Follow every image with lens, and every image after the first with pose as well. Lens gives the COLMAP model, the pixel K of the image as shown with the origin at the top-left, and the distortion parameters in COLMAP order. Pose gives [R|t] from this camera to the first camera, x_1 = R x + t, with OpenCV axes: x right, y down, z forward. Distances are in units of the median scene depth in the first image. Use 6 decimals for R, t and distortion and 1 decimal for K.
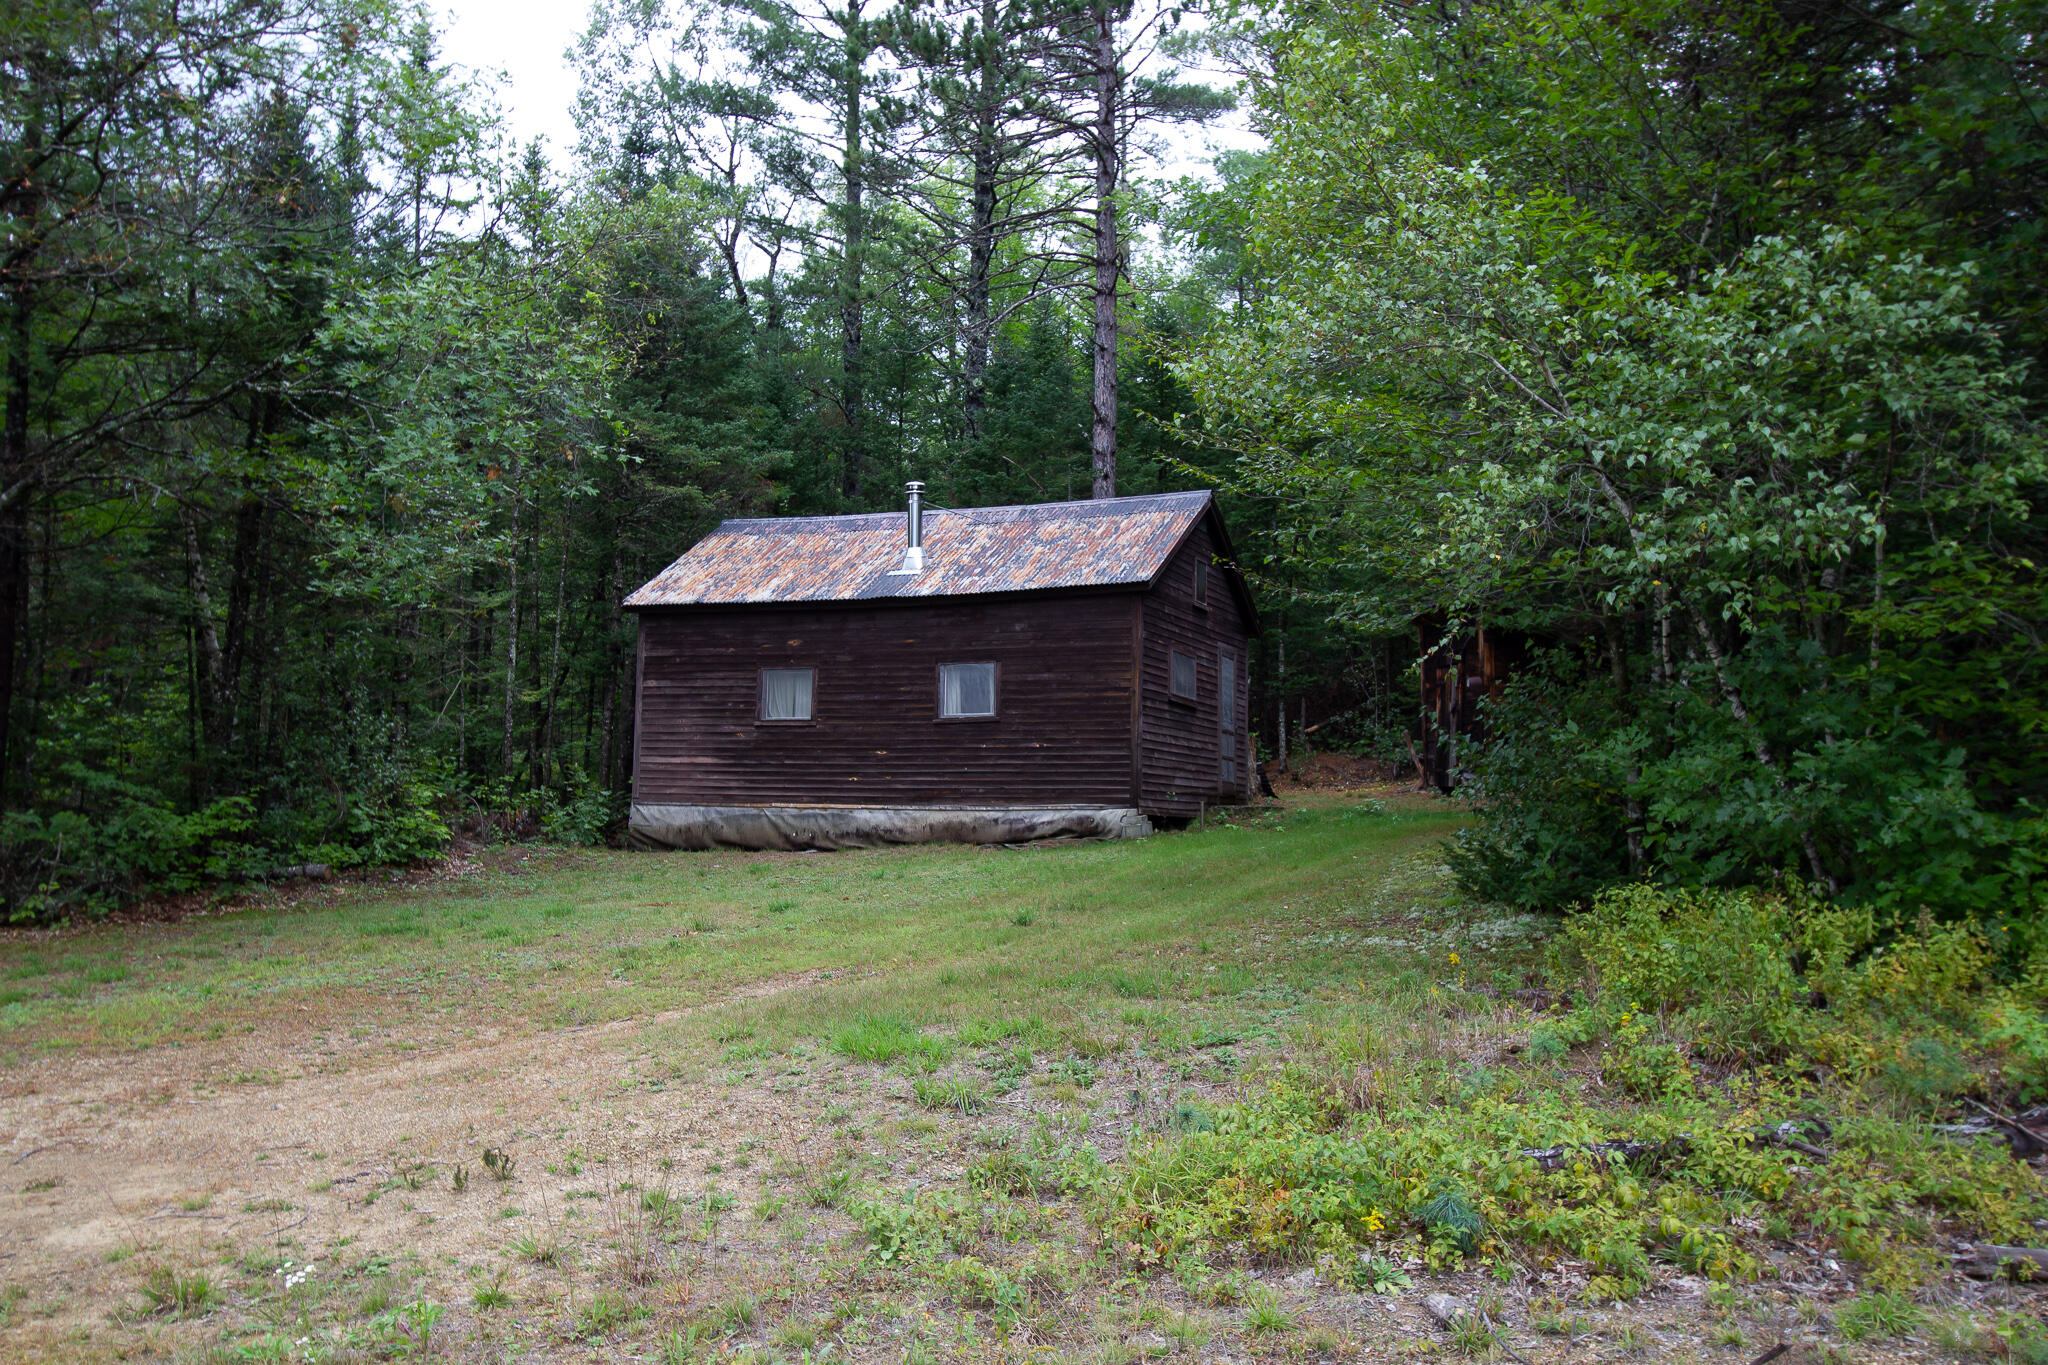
lens RADIAL K [[1848.7, 0, 1024.0], [0, 1848.7, 682.5], [0, 0, 1]] dist [-0.006182, -0.001618]
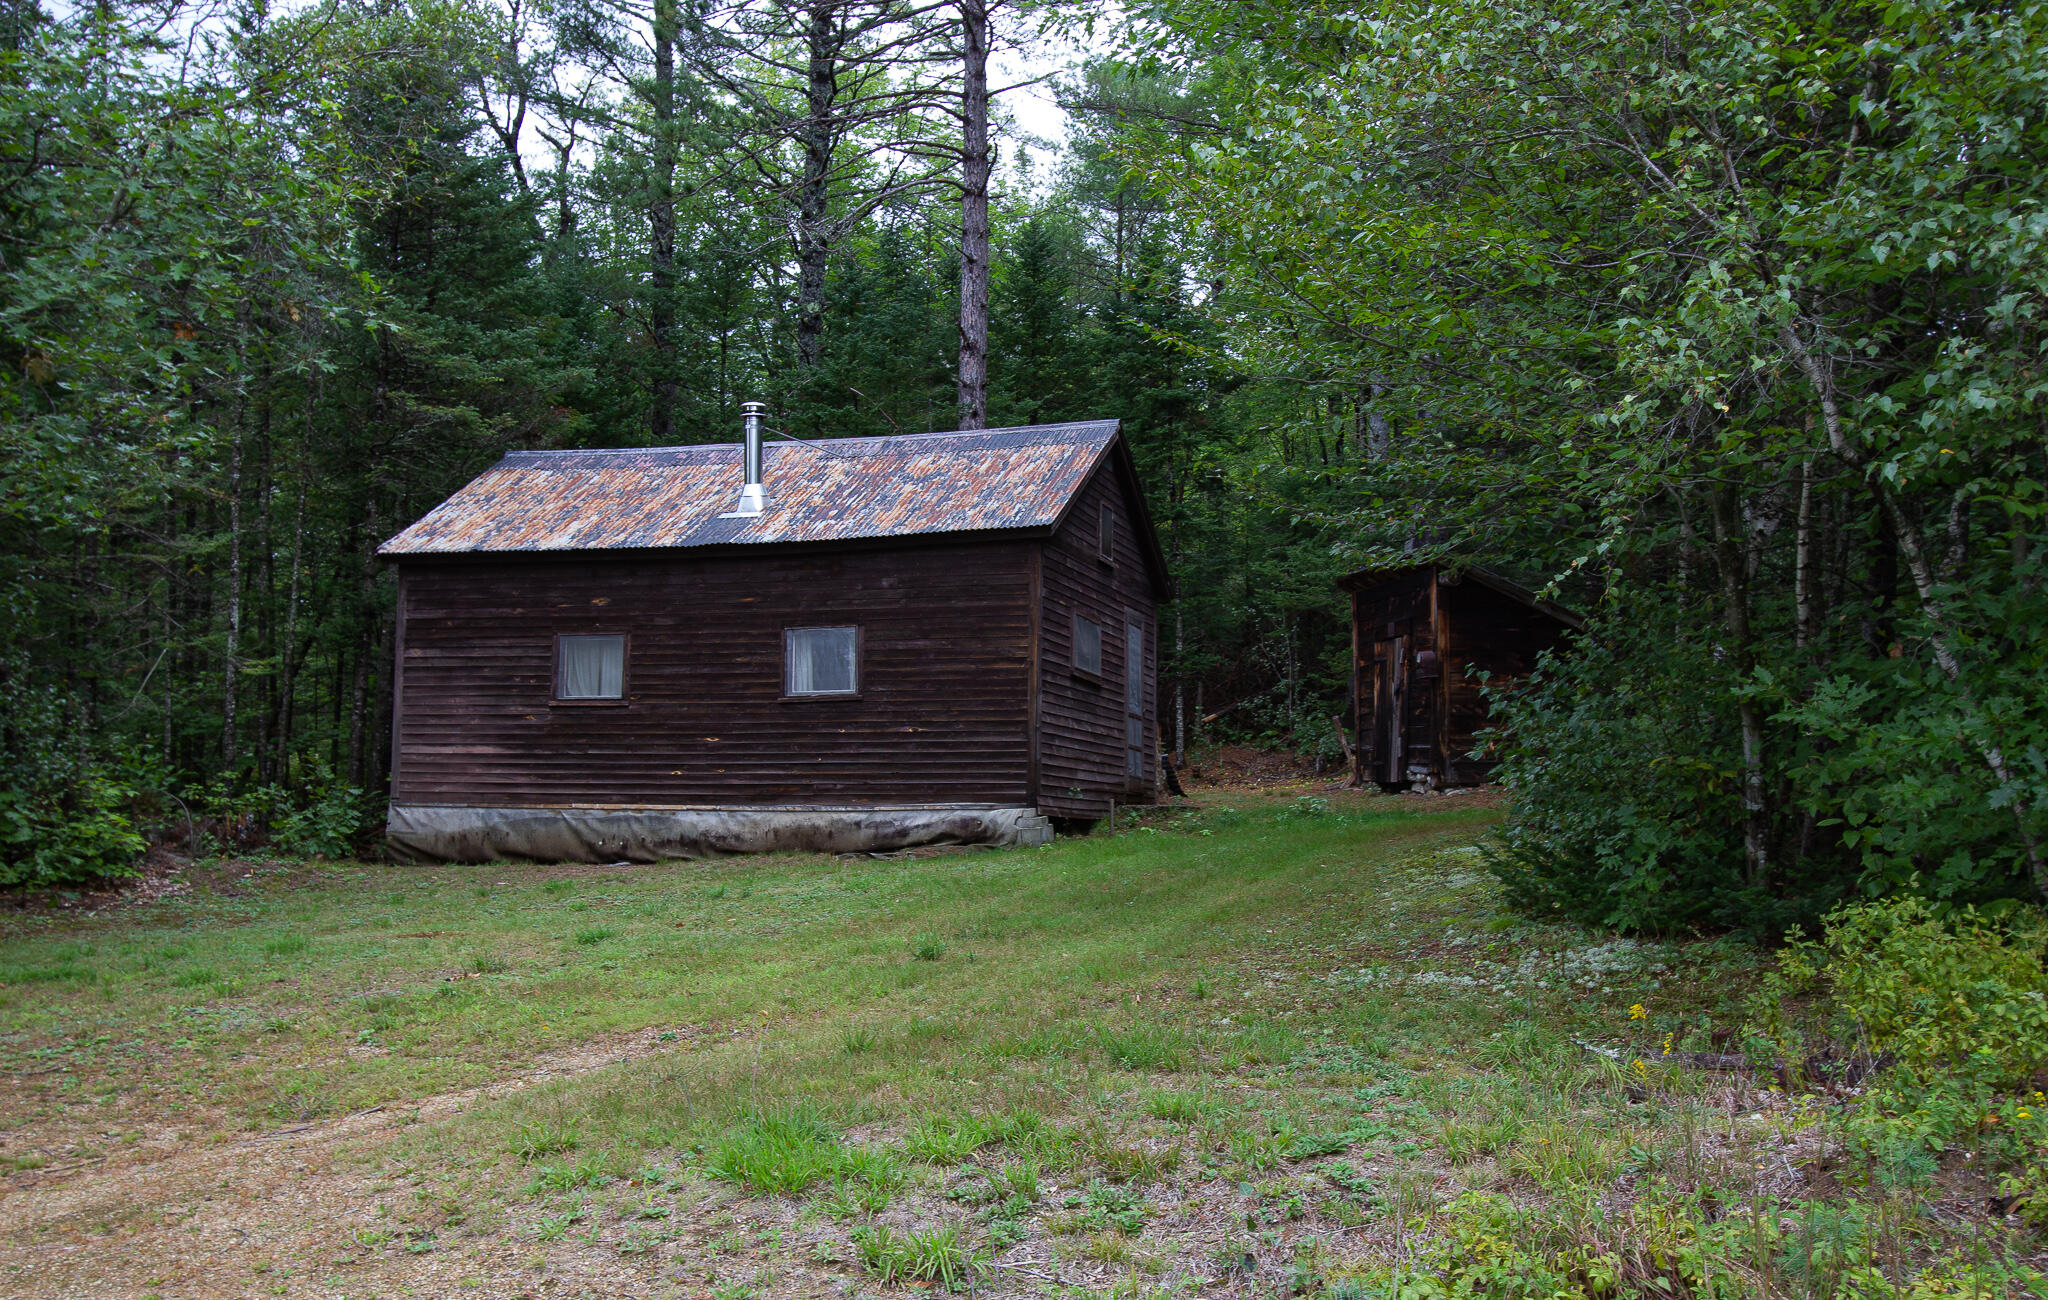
lens RADIAL K [[1913.8, 0, 1025.7], [0, 1913.8, 727.5], [0, 0, 1]] dist [0.003476, -0.000912]
pose [[0.994098, 0.000979, 0.108480, -0.032193], [-0.003077, 0.999811, 0.019177, 0.016406], [-0.108440, -0.019398, 0.993914, 0.164497]]
